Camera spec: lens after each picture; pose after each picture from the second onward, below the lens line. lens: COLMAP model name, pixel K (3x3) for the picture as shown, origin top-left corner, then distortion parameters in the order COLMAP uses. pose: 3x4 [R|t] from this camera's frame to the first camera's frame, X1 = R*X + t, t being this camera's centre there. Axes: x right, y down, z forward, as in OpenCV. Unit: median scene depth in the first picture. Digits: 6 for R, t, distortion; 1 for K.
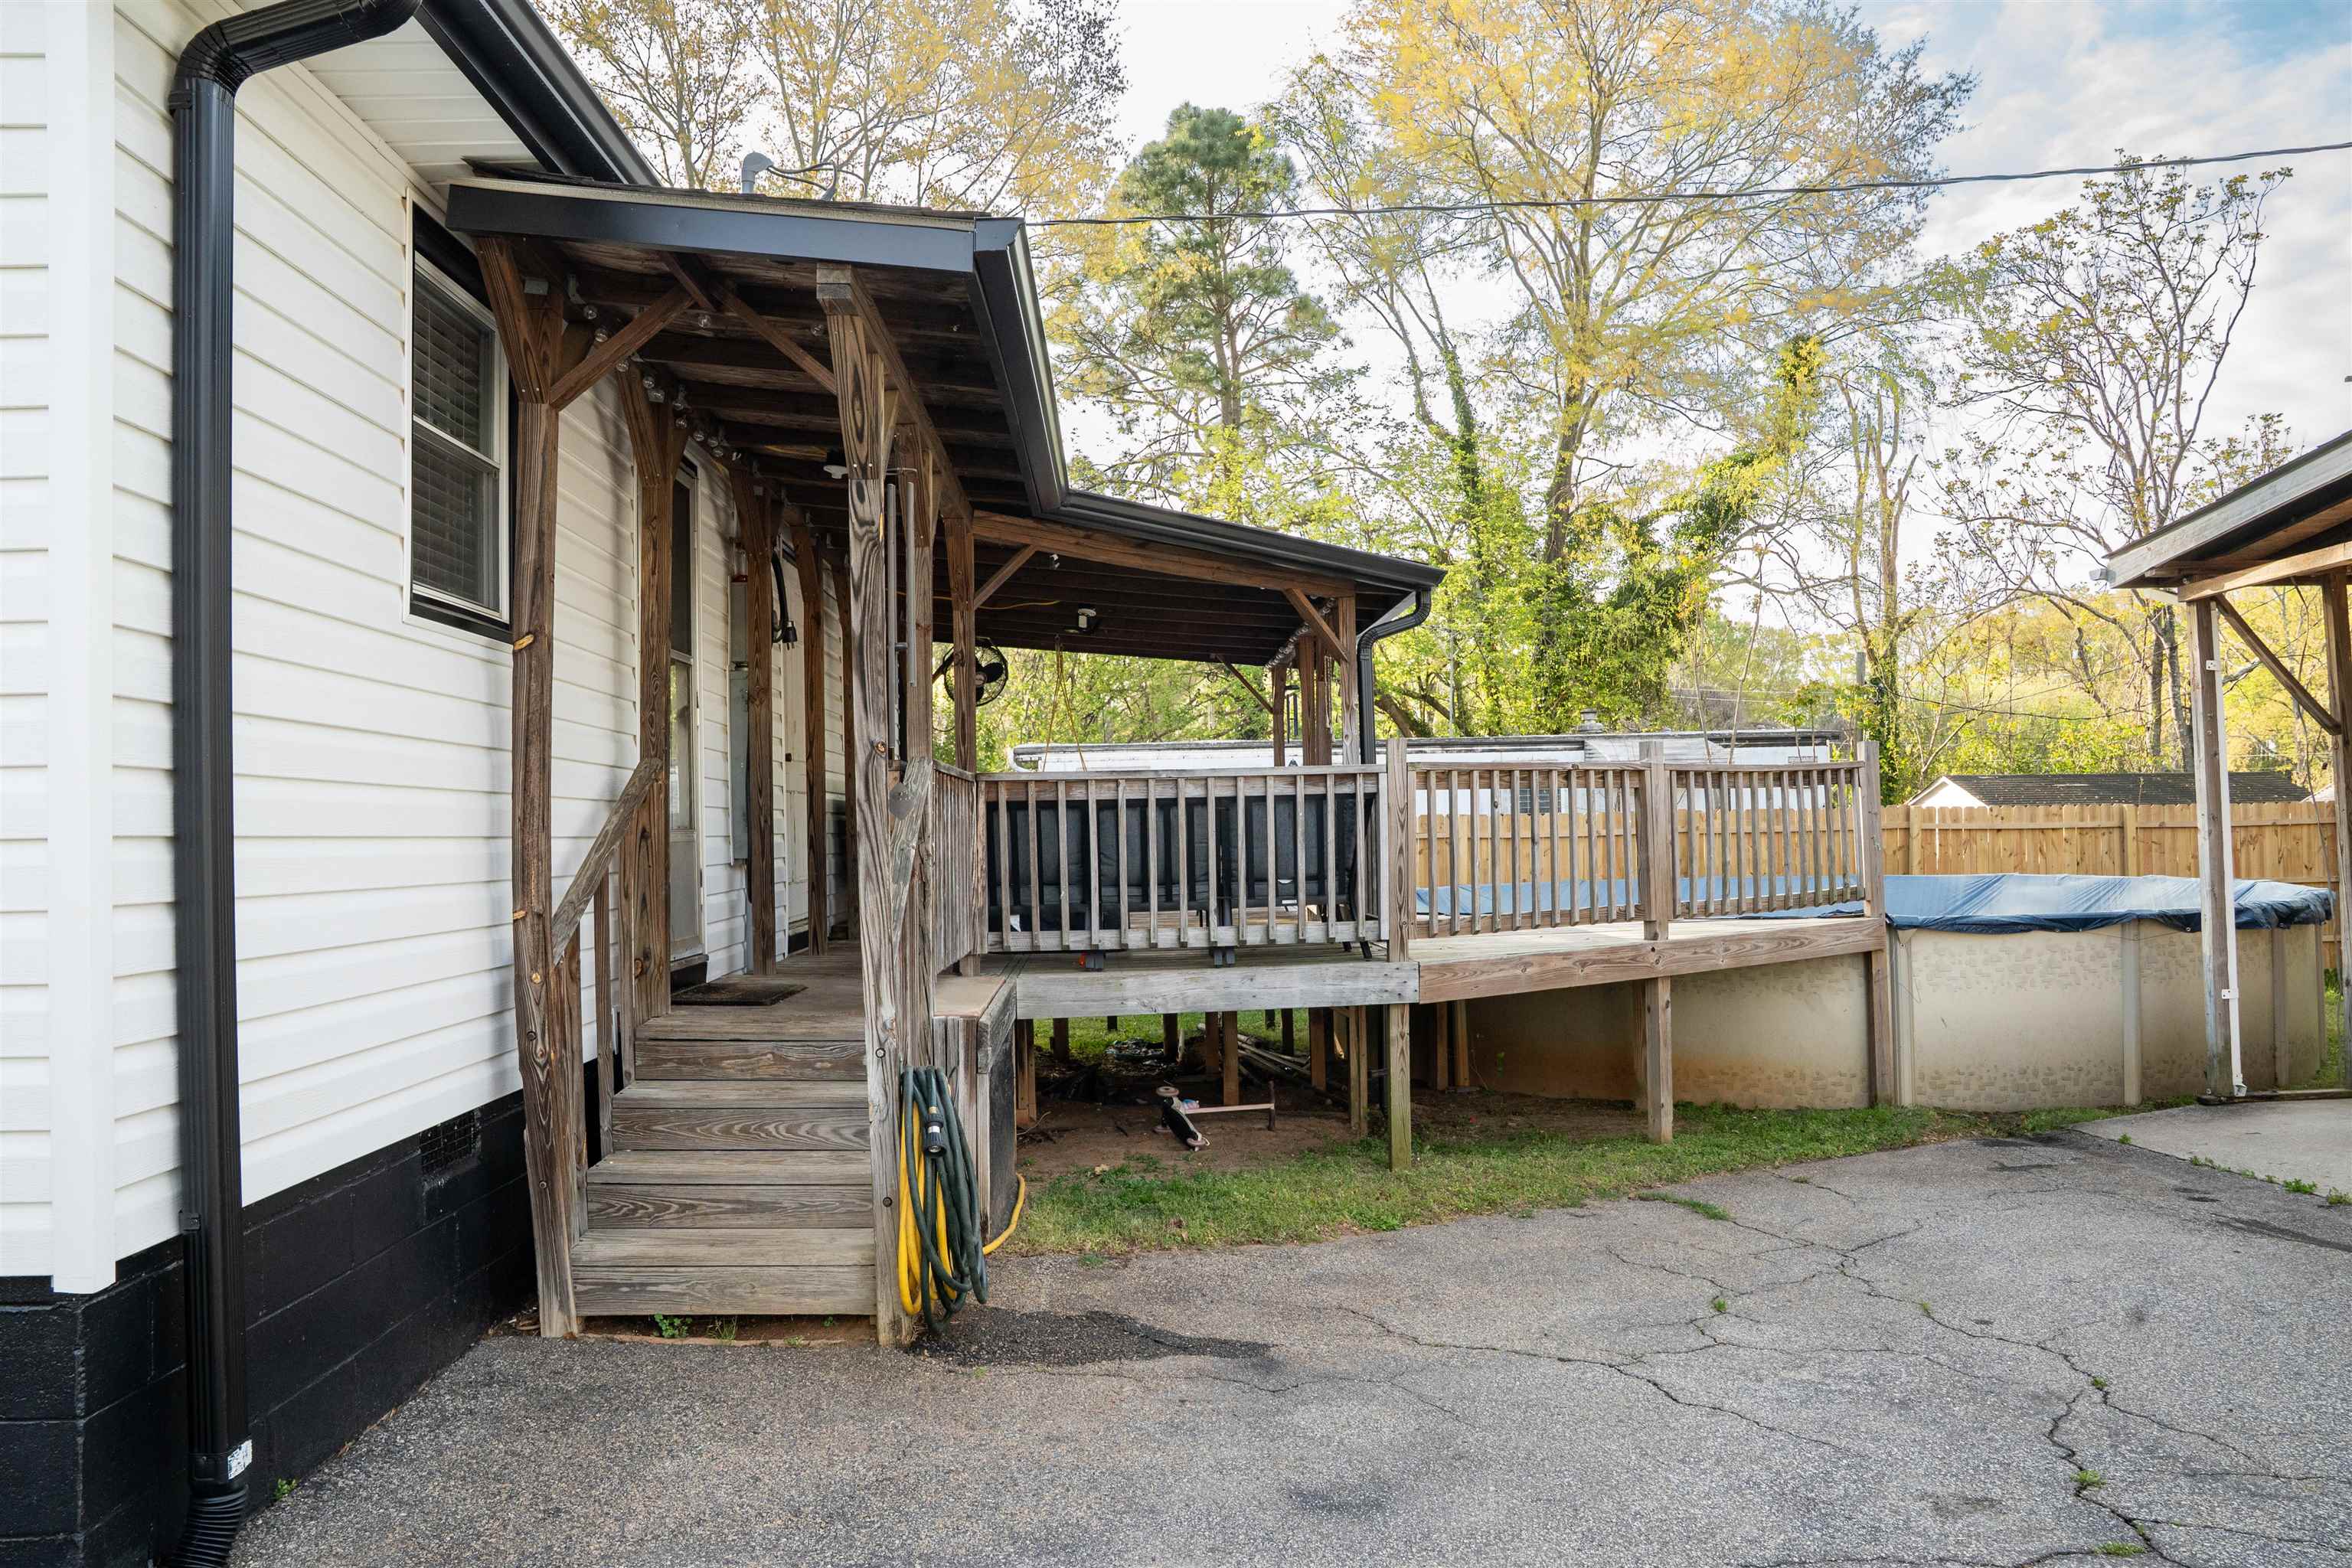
lens RADIAL K [[1648.1, 0, 1170.8], [0, 1648.1, 790.3], [0, 0, 1]] dist [-0.132105, 0.096135]
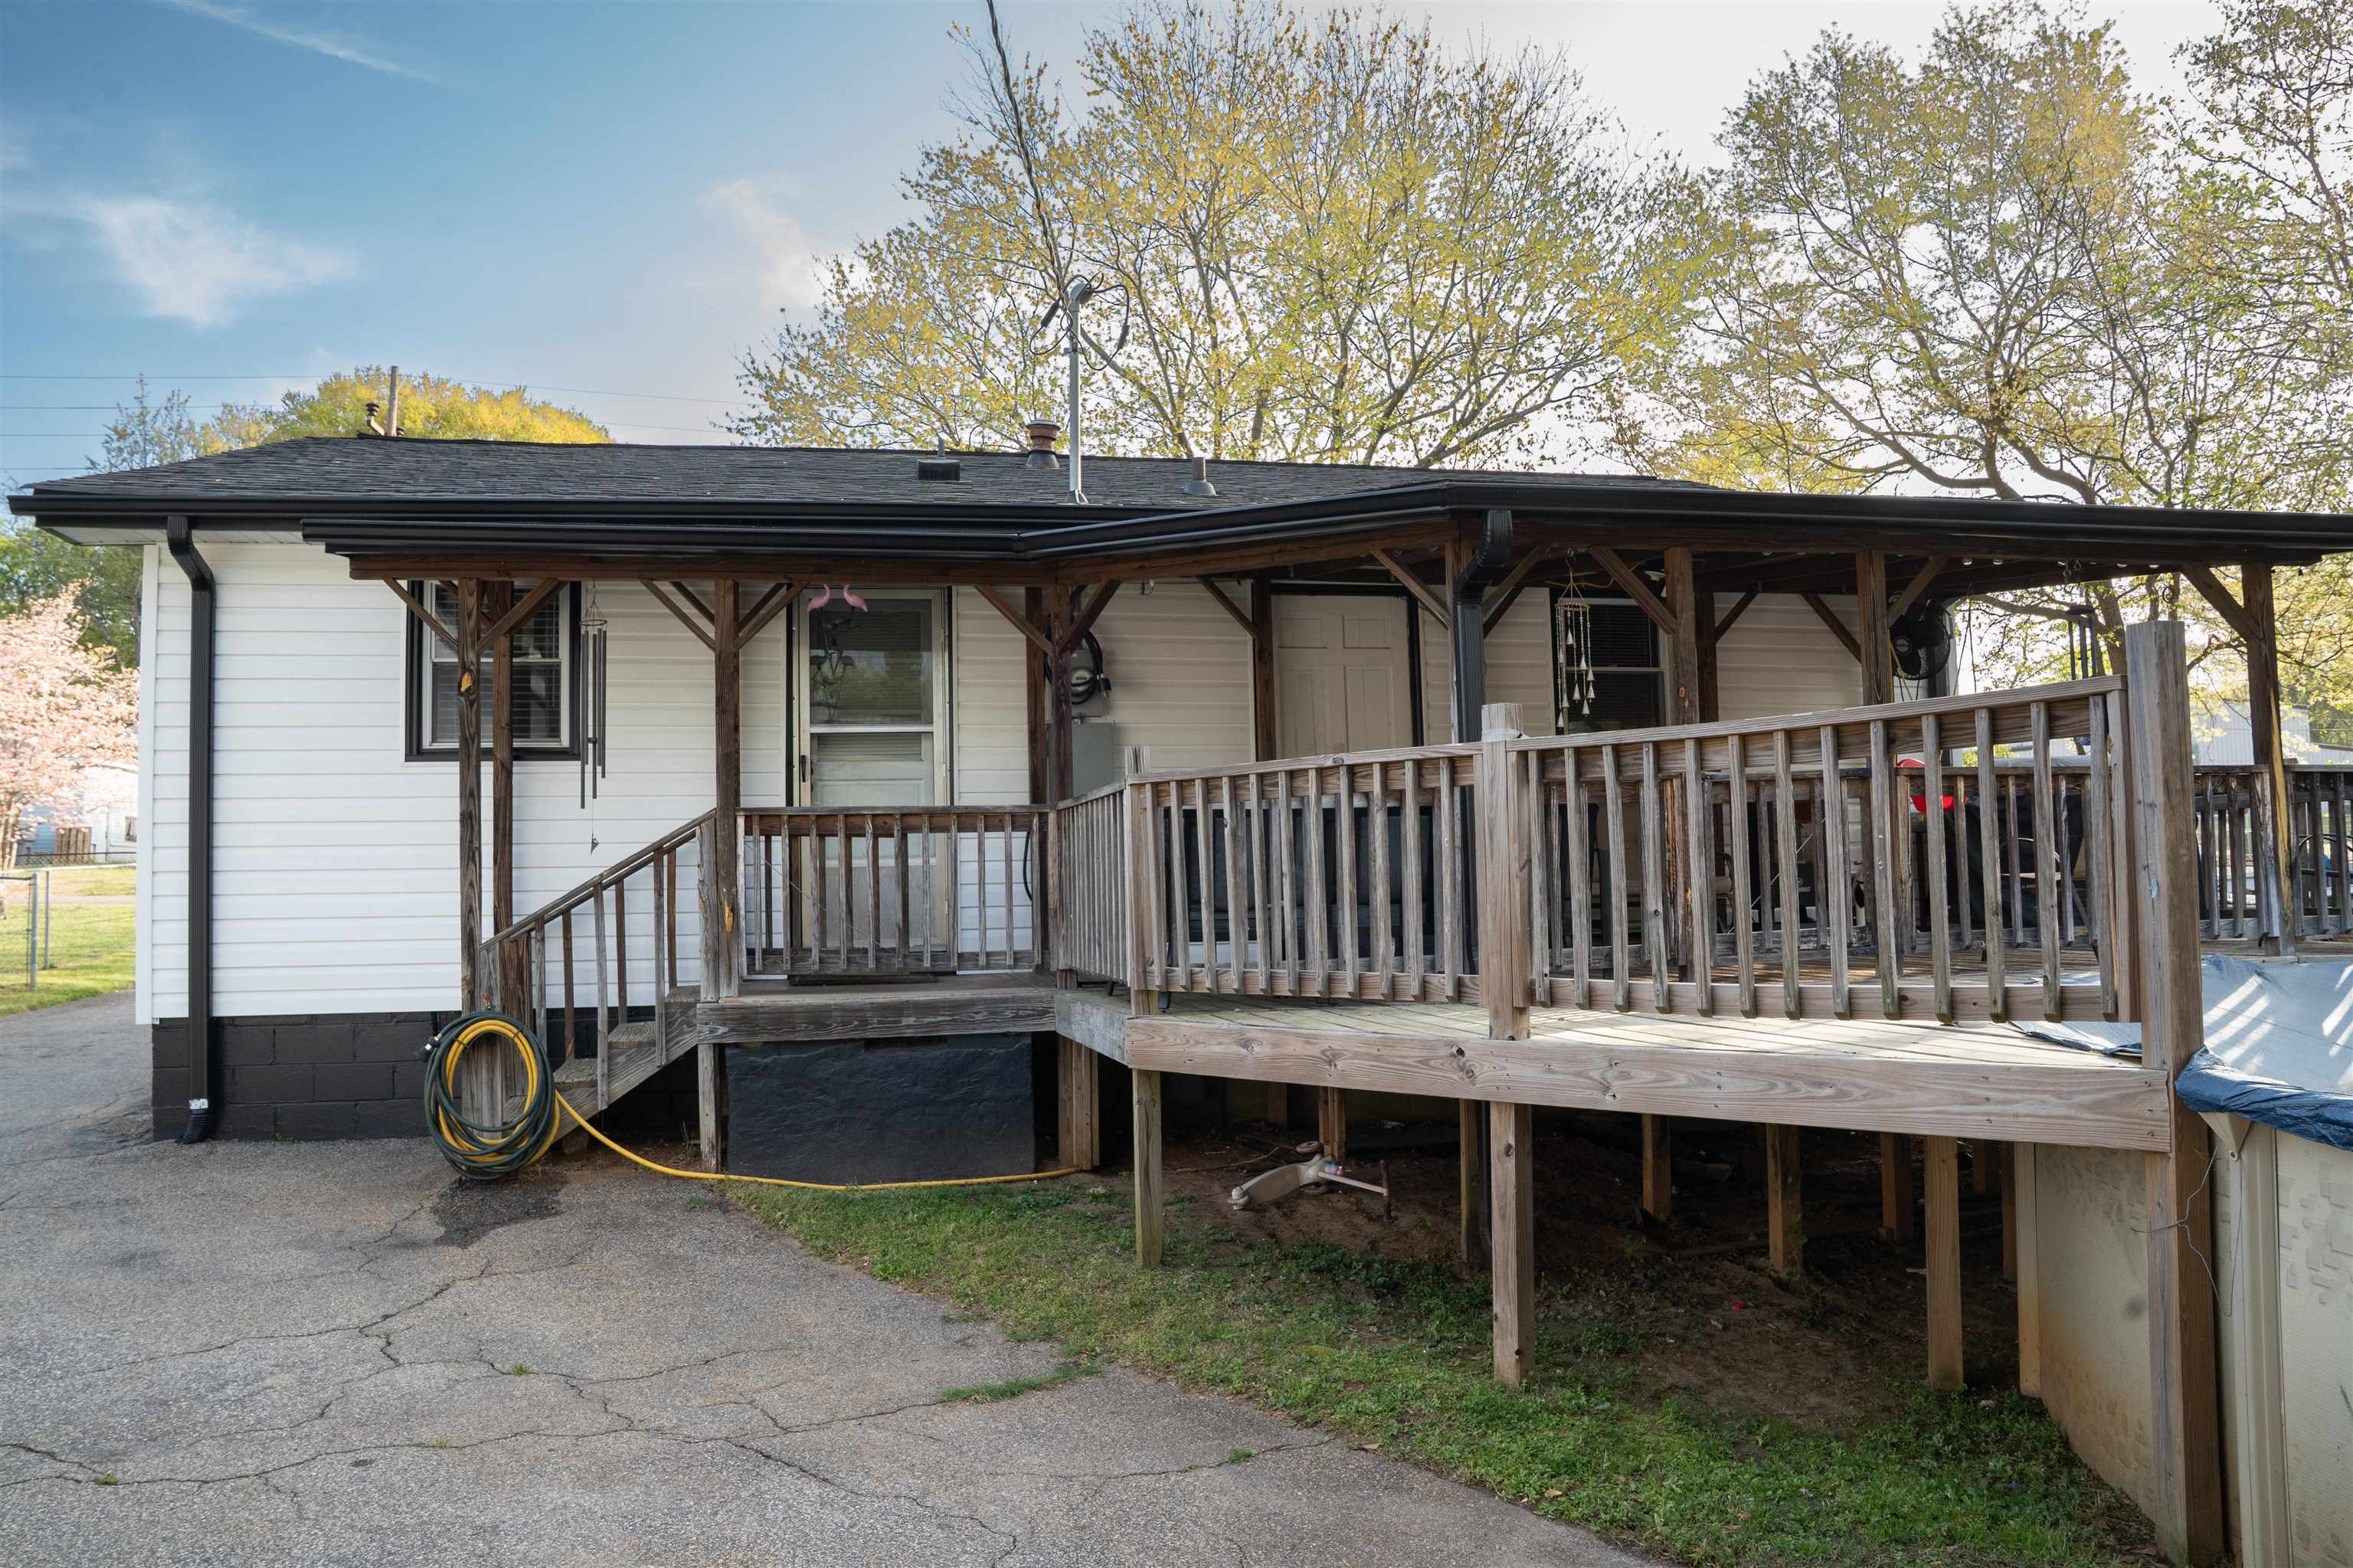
lens RADIAL K [[1613.1, 0, 1176.5], [0, 1613.1, 784.0], [0, 0, 1]] dist [-0.130074, 0.091588]
pose [[0.194635, -0.047045, -0.979747, 0.788037], [0.041098, 0.998363, -0.039775, 0.014135], [0.980014, -0.032524, 0.196250, 0.709003]]
